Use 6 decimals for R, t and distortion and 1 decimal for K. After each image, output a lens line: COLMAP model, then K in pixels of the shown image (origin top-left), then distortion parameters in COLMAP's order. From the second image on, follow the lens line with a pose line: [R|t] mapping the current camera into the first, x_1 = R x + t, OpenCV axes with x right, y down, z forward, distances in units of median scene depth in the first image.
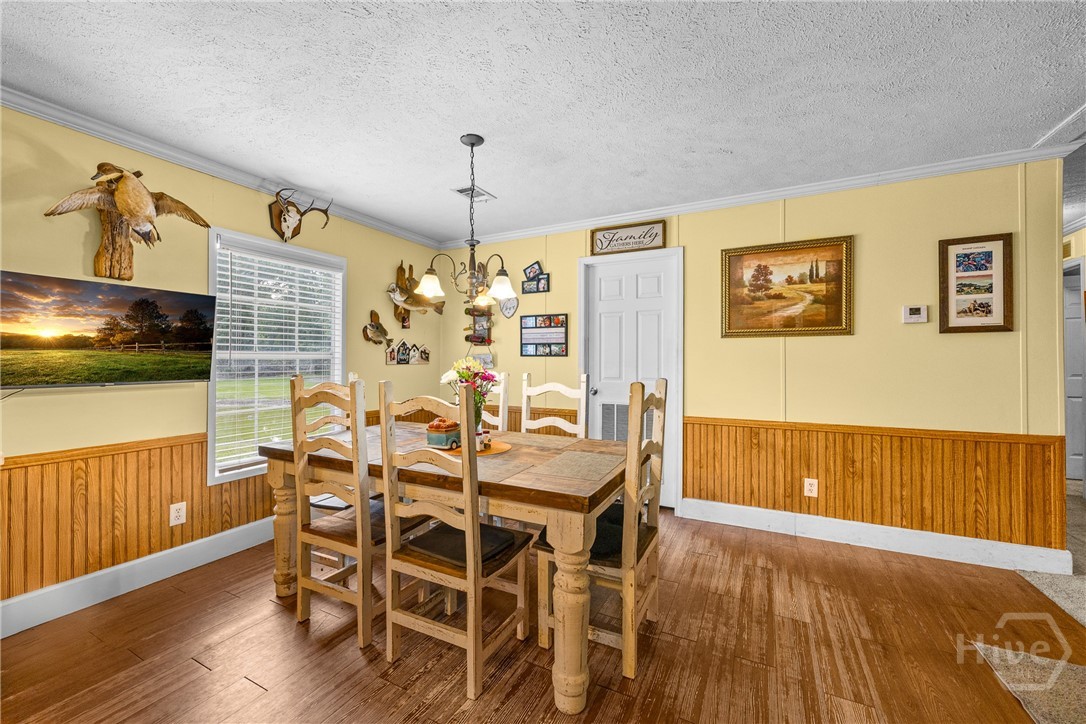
lens RADIAL K [[438.0, 0, 535.0], [0, 438.0, 360.2], [0, 0, 1]] dist [-0.001548, 0.000791]
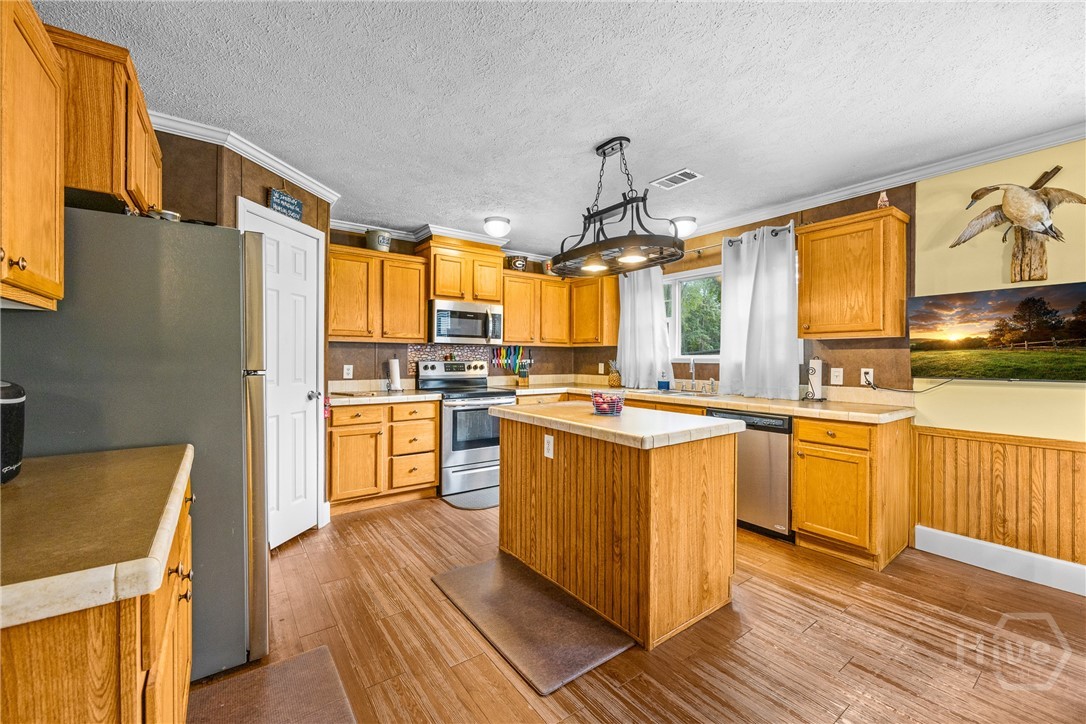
lens RADIAL K [[438.0, 0, 540.5], [0, 438.0, 360.9], [0, 0, 1]] dist [-0.001548, 0.000791]
pose [[-0.439973, 0.005116, -0.897996, 0.370924], [0.001386, 0.999986, 0.005018, 0.000314], [0.898010, 0.000963, -0.439974, 0.292098]]
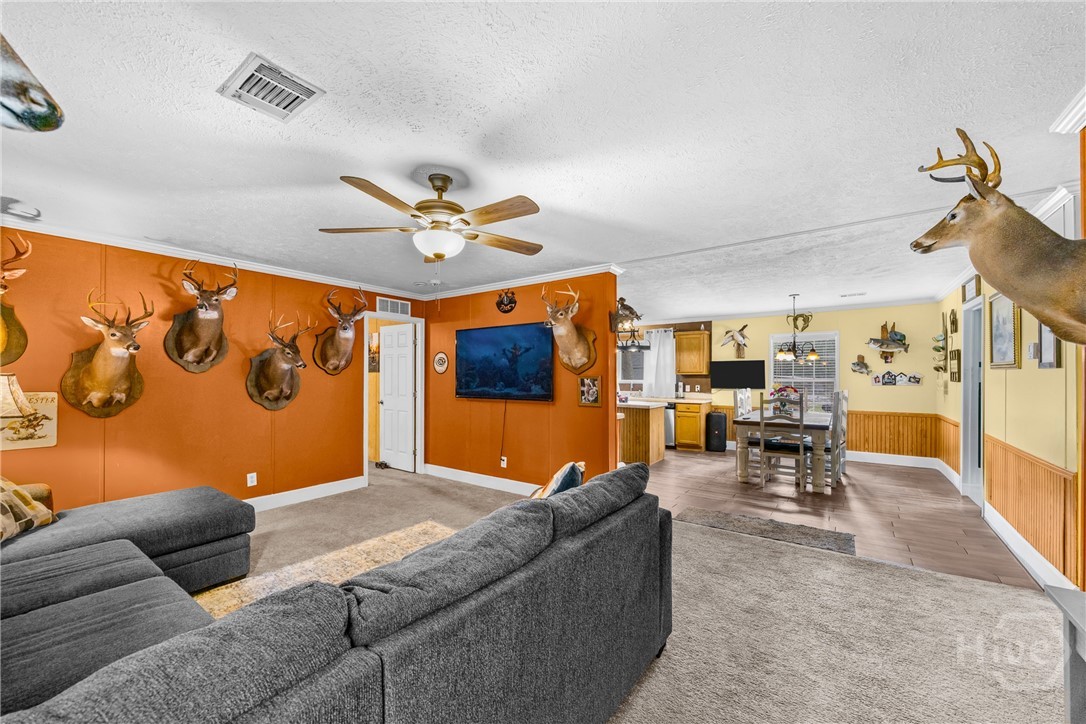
lens RADIAL K [[415.8, 0, 537.5], [0, 415.8, 377.2], [0, 0, 1]] dist [-0.003777, -0.000751]
pose [[-0.154760, 0.006443, -0.987931, 1.818747], [0.004589, 0.999973, 0.005803, -0.045186], [0.987941, -0.003635, -0.154785, -0.053156]]
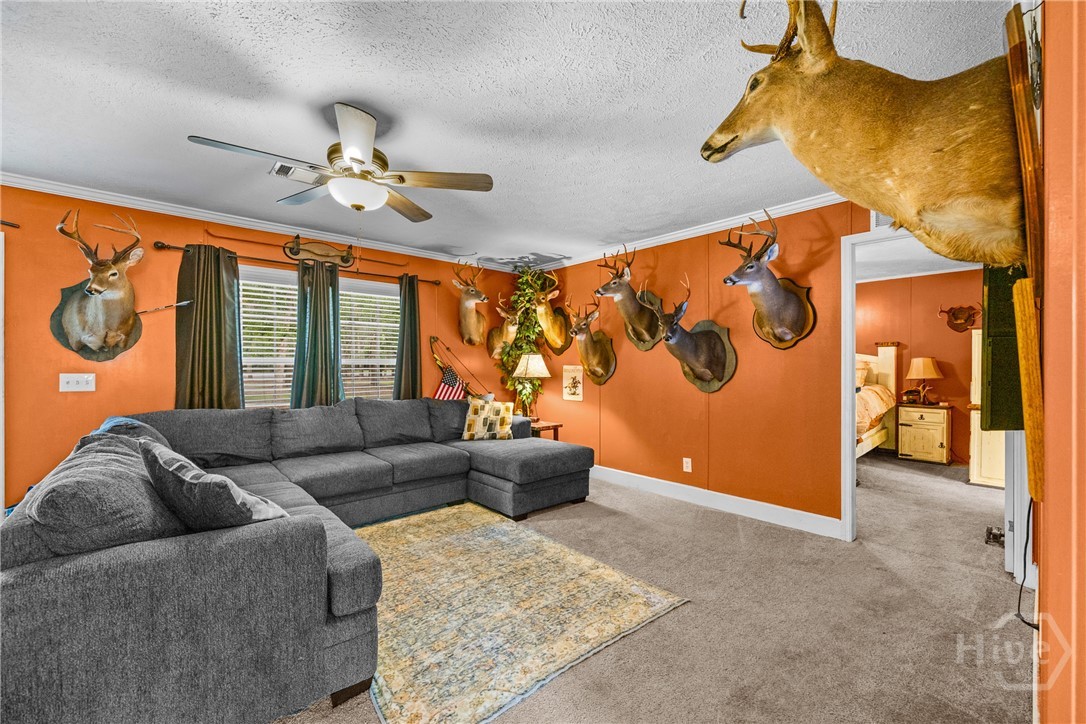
lens RADIAL K [[438.0, 0, 534.9], [0, 438.0, 365.5], [0, 0, 1]] dist [-0.001548, 0.000791]
pose [[-0.936163, 0.002140, 0.351559, 0.638111], [0.000135, 0.999984, -0.005729, -0.001653], [-0.351566, -0.005316, -0.936148, 0.207293]]
